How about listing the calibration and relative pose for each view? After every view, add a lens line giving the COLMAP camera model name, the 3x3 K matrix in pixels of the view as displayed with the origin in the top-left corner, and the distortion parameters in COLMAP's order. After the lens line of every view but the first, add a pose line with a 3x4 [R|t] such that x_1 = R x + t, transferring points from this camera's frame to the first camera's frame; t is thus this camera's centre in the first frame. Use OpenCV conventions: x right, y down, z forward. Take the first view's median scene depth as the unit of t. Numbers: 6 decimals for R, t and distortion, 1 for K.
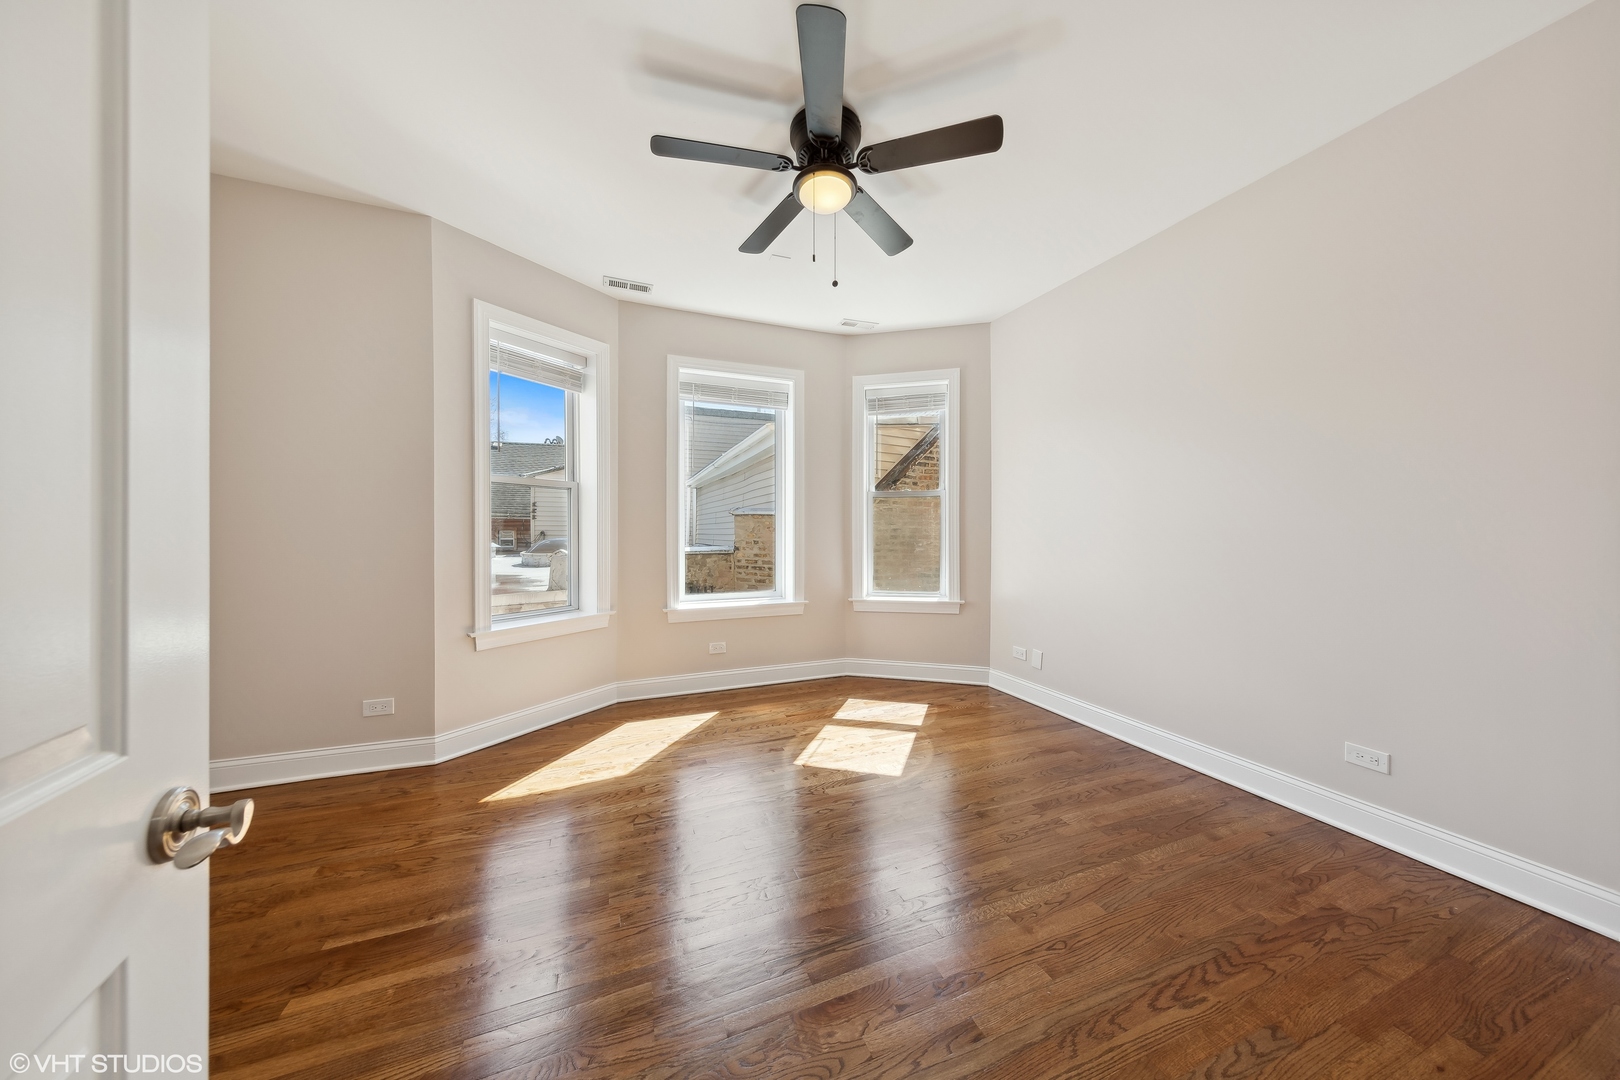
lens RADIAL K [[518.8, 0, 813.4], [0, 518.8, 537.6], [0, 0, 1]] dist [0.007410, -0.000155]
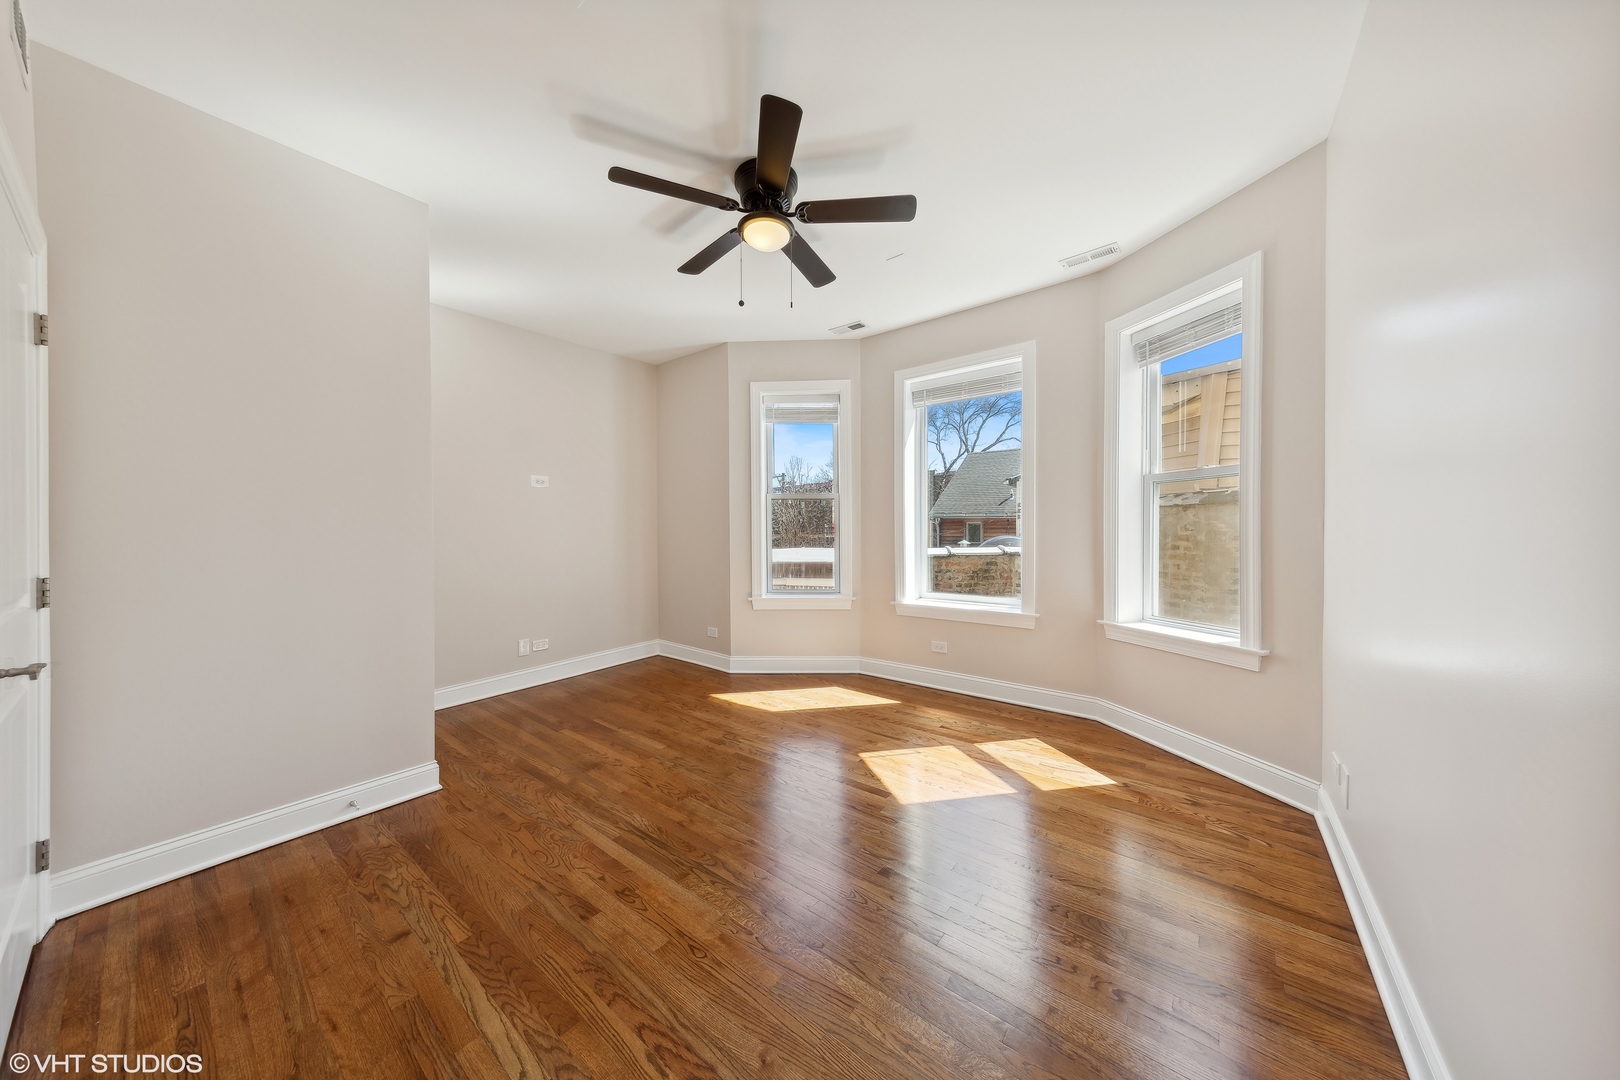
lens RADIAL K [[524.1, 0, 810.0], [0, 524.1, 540.0], [0, 0, 1]] dist [0.015109, -0.000073]
pose [[0.491046, 0.013771, -0.871025, 0.662133], [-0.005379, 0.999904, 0.012776, -0.008551], [0.871117, -0.001588, 0.491073, 0.317113]]
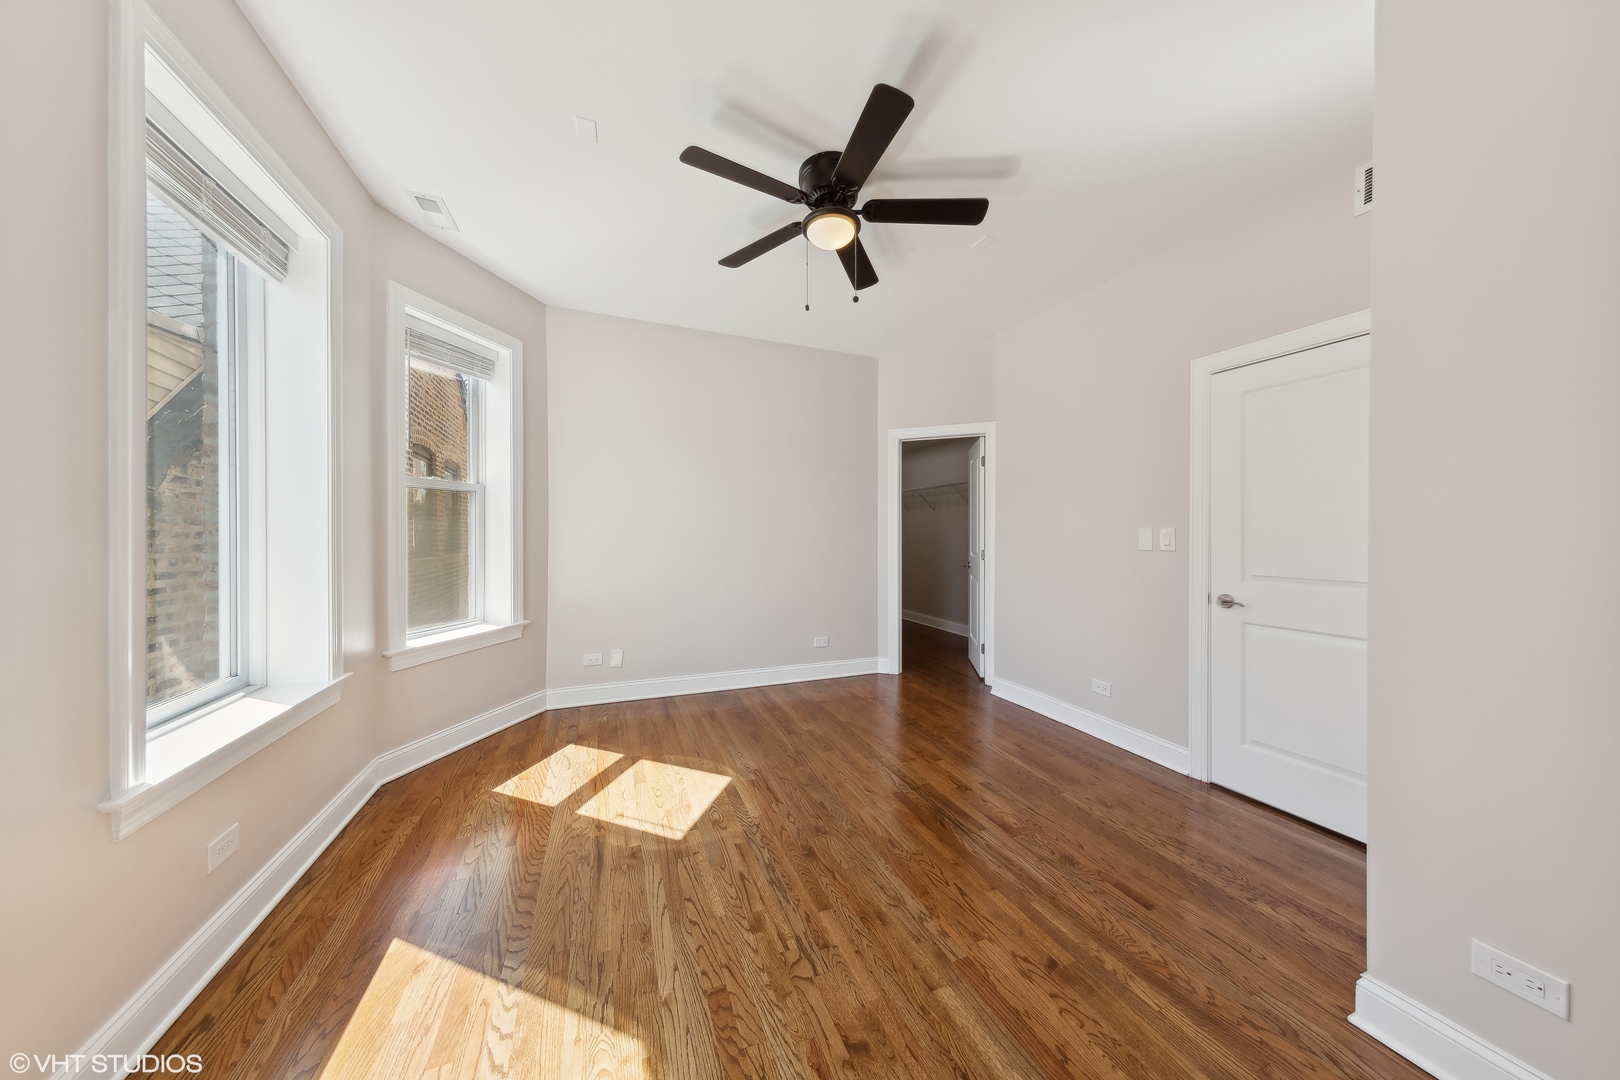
lens RADIAL K [[503.2, 0, 819.1], [0, 503.2, 539.1], [0, 0, 1]] dist [0.007971, -0.000016]
pose [[-0.011593, -0.009591, 0.999887, -0.638760], [0.007389, 0.999926, 0.009677, -0.017531], [-0.999905, 0.007500, -0.011522, 0.639106]]
